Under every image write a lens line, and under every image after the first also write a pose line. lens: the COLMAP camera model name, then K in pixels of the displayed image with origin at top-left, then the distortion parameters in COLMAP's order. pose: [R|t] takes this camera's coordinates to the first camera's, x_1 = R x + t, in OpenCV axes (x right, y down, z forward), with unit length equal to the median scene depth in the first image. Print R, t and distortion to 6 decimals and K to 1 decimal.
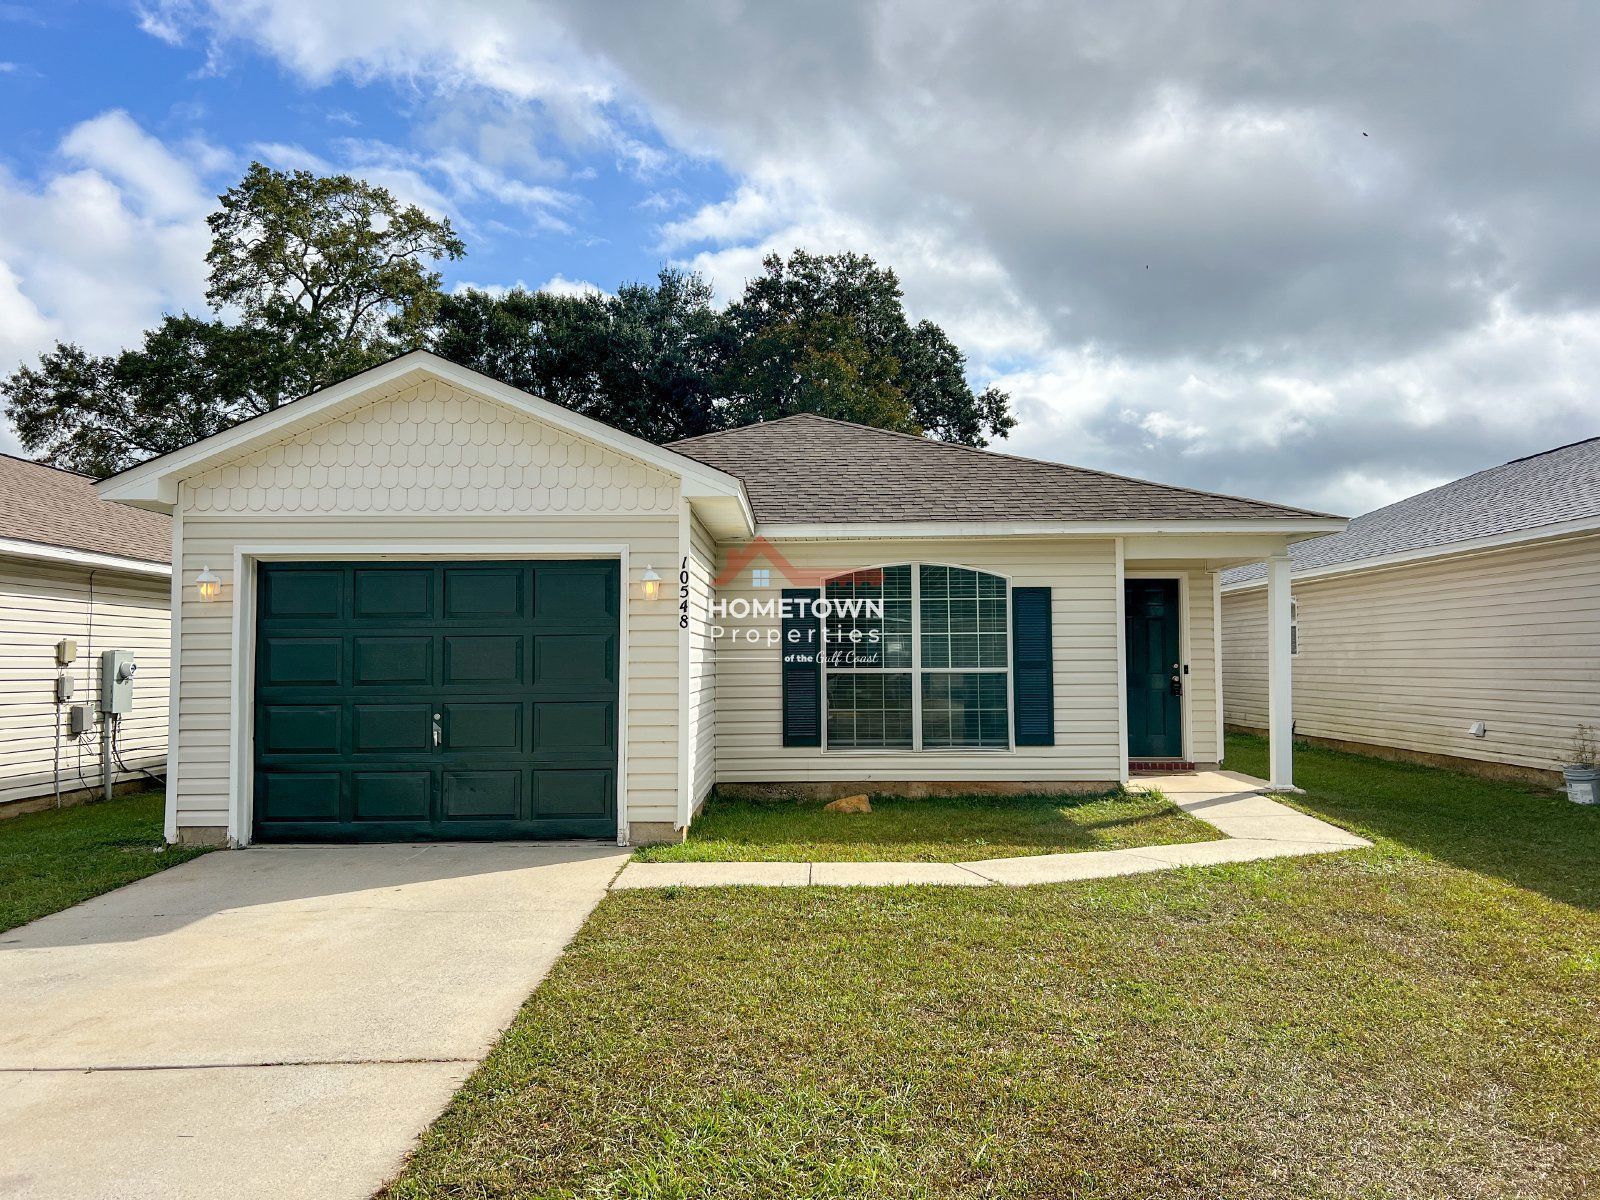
lens RADIAL K [[1199.4, 0, 808.5], [0, 1199.4, 599.2], [0, 0, 1]] dist [0.117267, -0.195644]
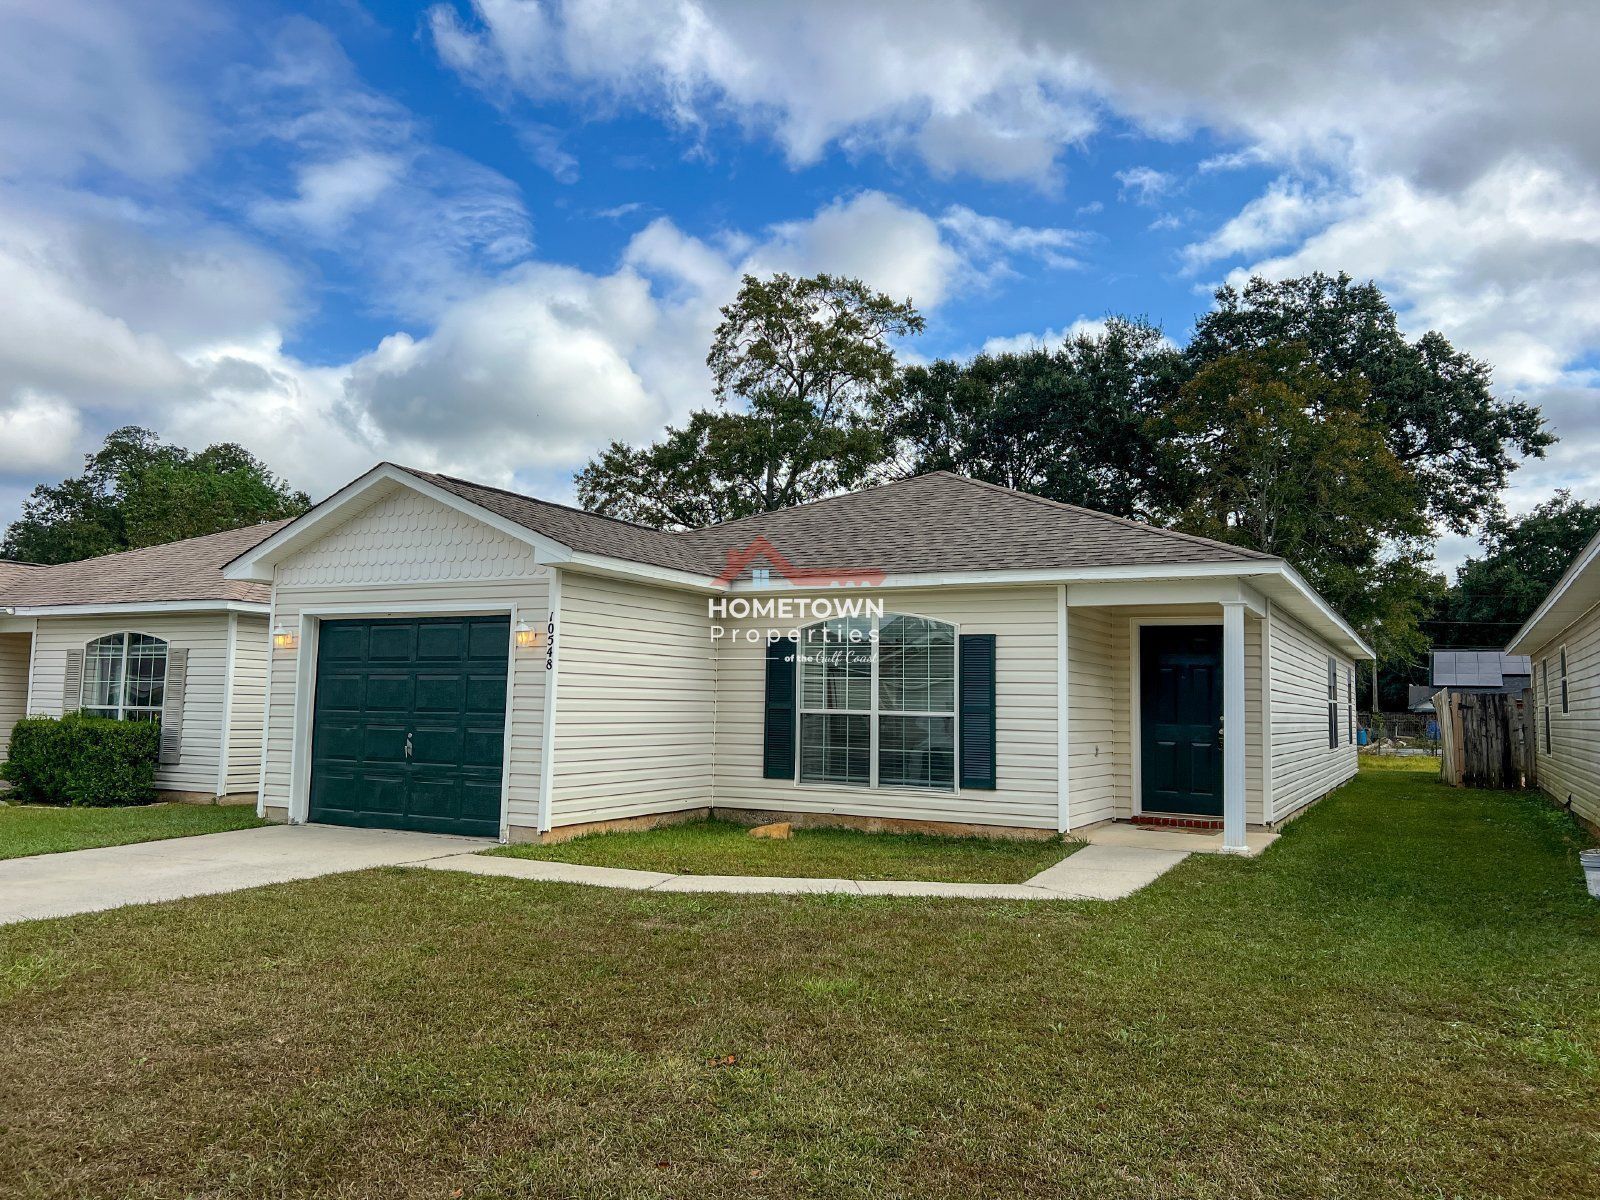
lens RADIAL K [[1199.4, 0, 808.5], [0, 1199.4, 599.2], [0, 0, 1]] dist [0.117267, -0.195644]
pose [[0.885072, -0.017607, -0.465122, 0.464061], [-0.000827, 0.999223, -0.039398, 0.000243], [0.465454, 0.035255, 0.884370, 0.017574]]
